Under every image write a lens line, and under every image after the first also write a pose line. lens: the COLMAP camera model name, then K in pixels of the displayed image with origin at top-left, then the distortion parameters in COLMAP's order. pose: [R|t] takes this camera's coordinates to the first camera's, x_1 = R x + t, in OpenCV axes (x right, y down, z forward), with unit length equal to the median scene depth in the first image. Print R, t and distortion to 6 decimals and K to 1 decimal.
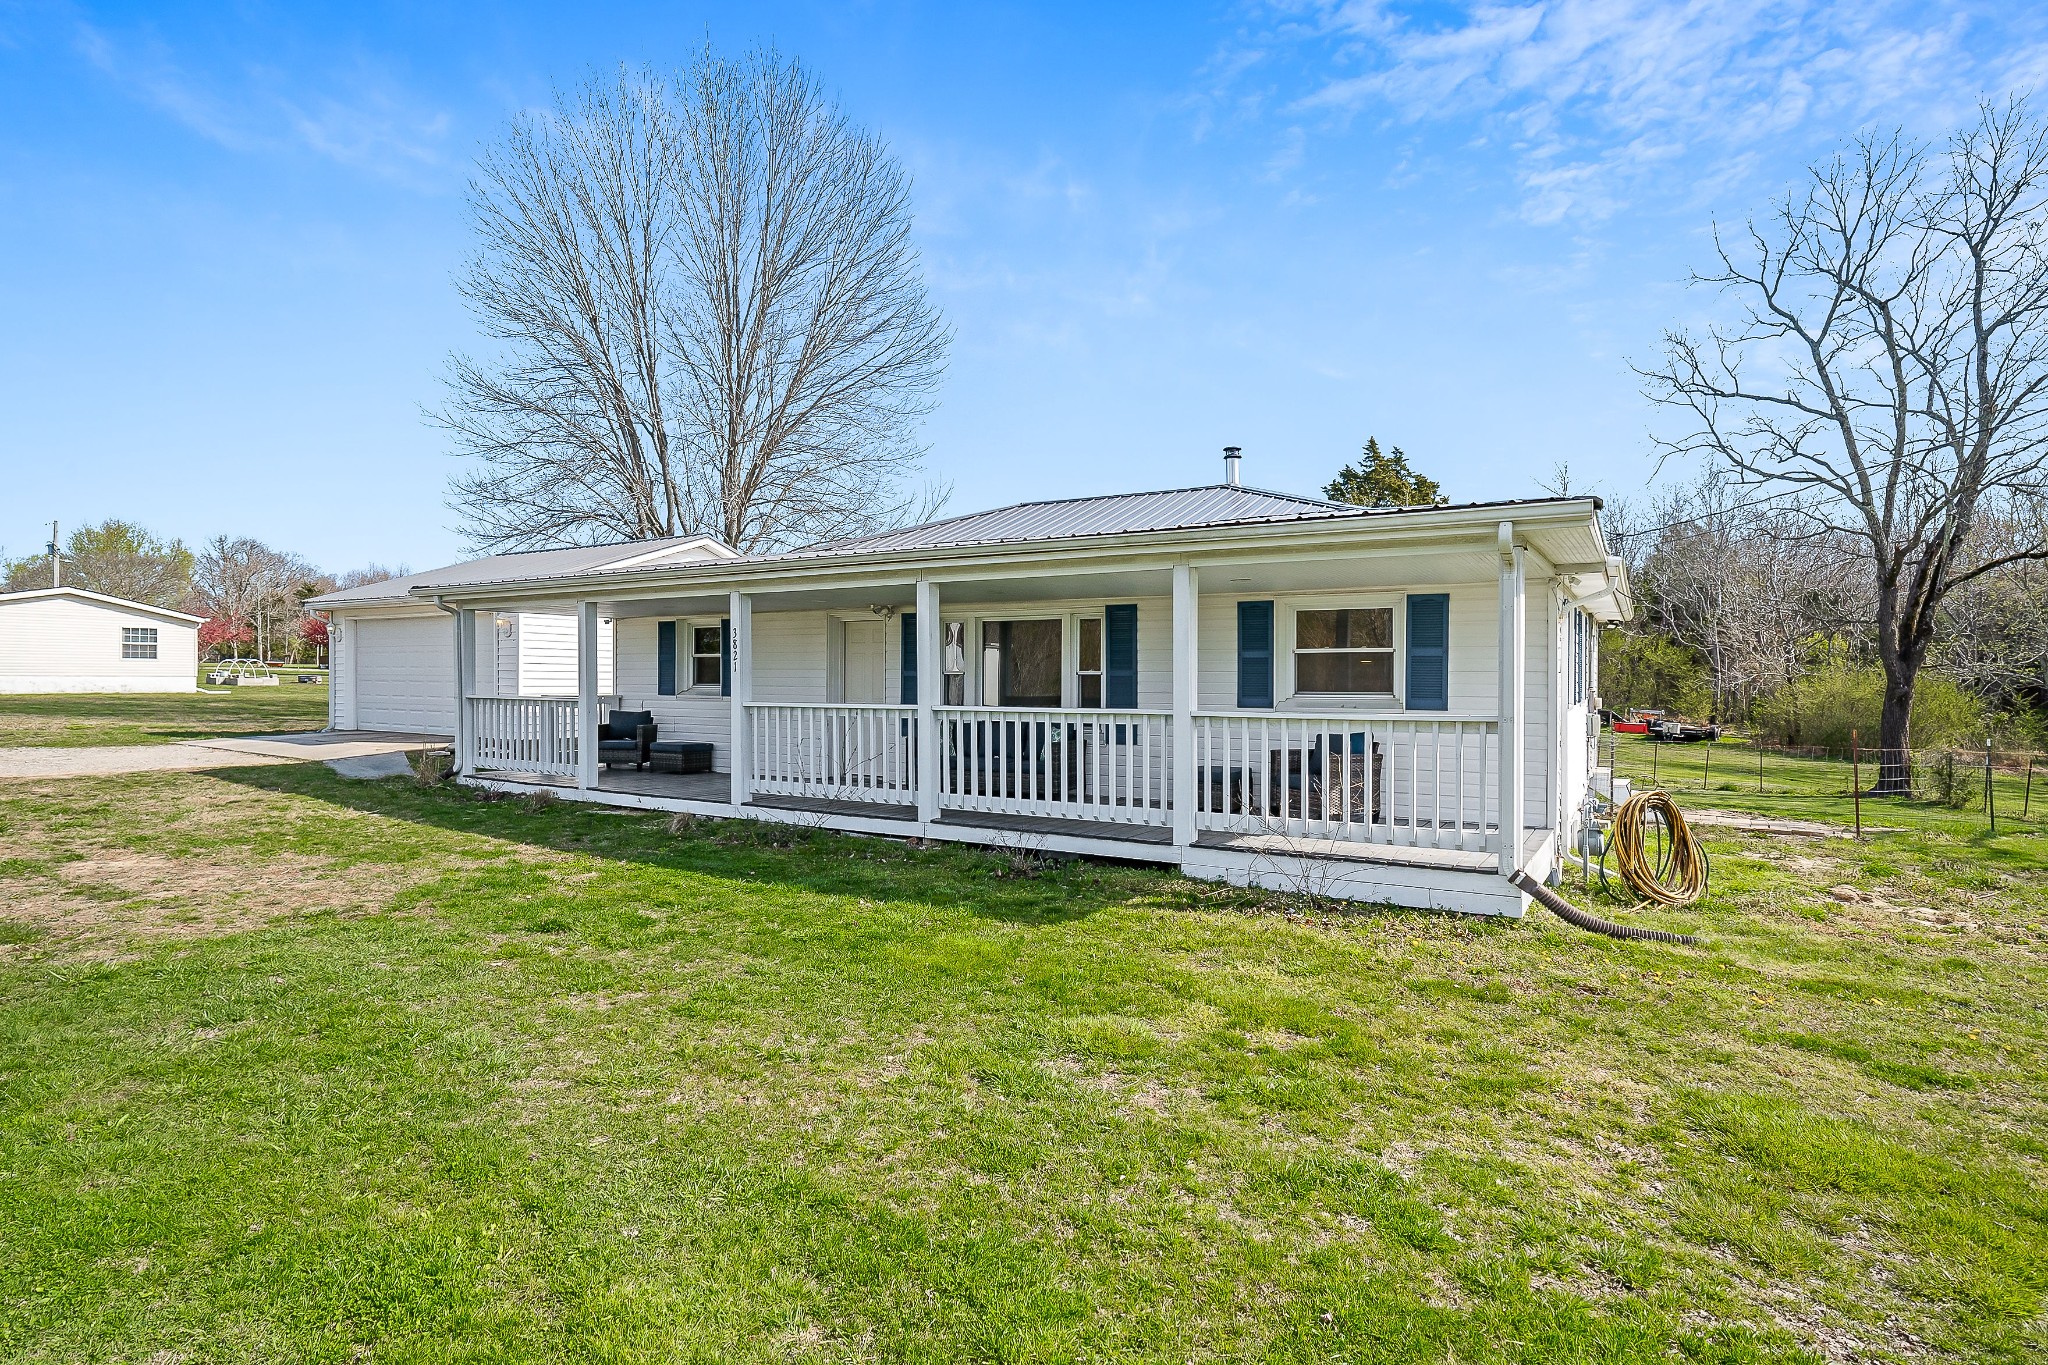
lens RADIAL K [[960.4, 0, 1079.3], [0, 960.4, 685.6], [0, 0, 1]] dist [-0.003505, -0.000486]
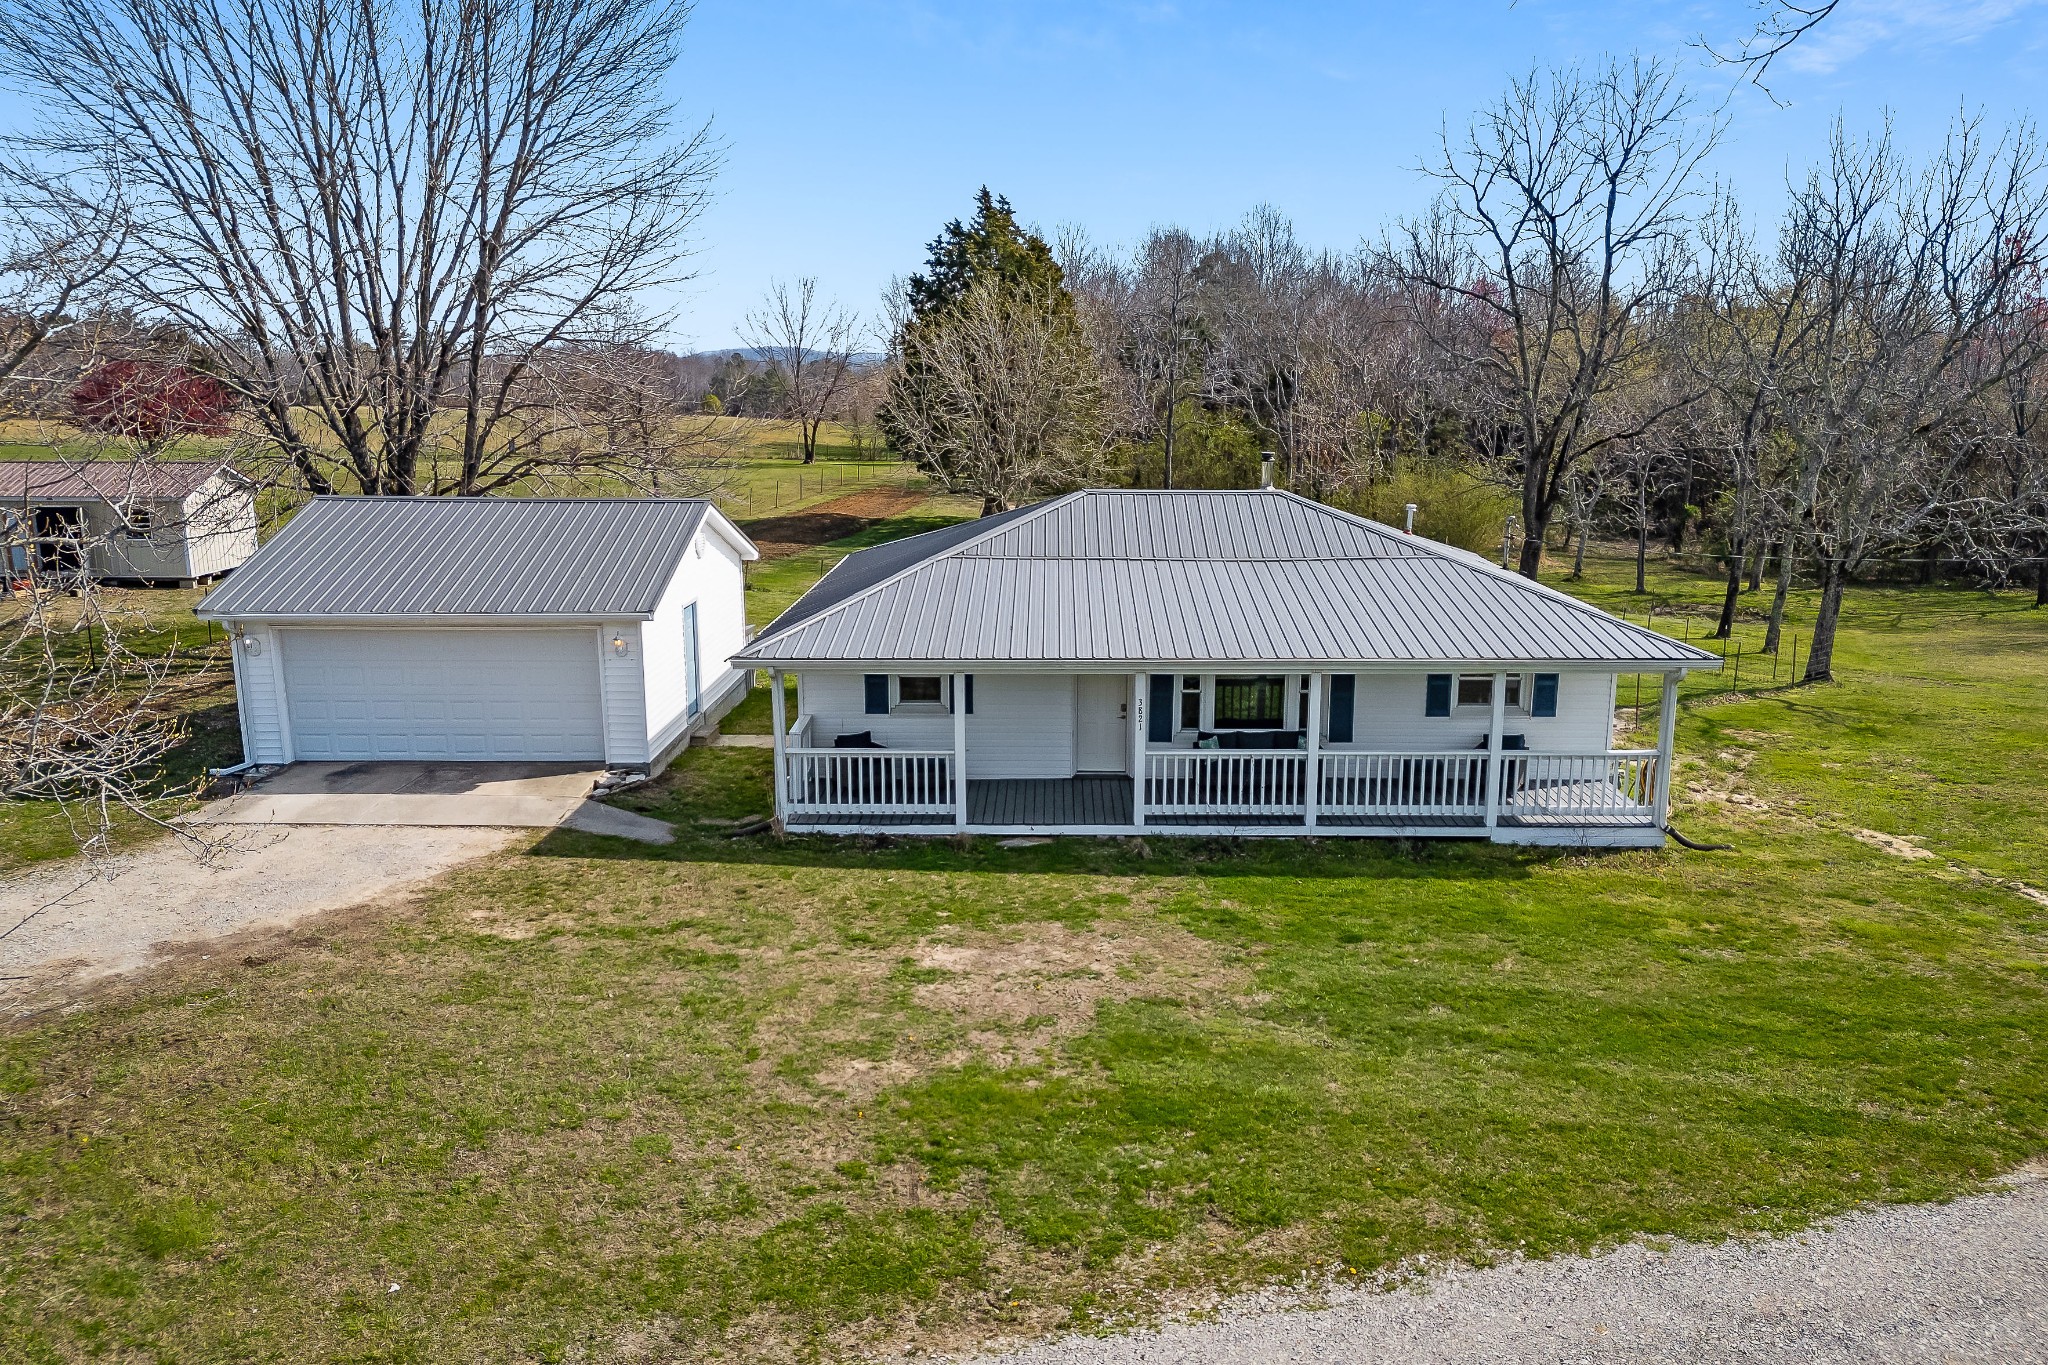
lens RADIAL K [[1406.7, 0, 1019.5], [0, 1406.7, 649.0], [0, 0, 1]] dist [0.068418, -0.058132]
pose [[0.866437, -0.095154, 0.490136, -1.649763], [-0.002931, 0.980686, 0.195569, -0.576518], [-0.499278, -0.170884, 0.849423, -0.639515]]
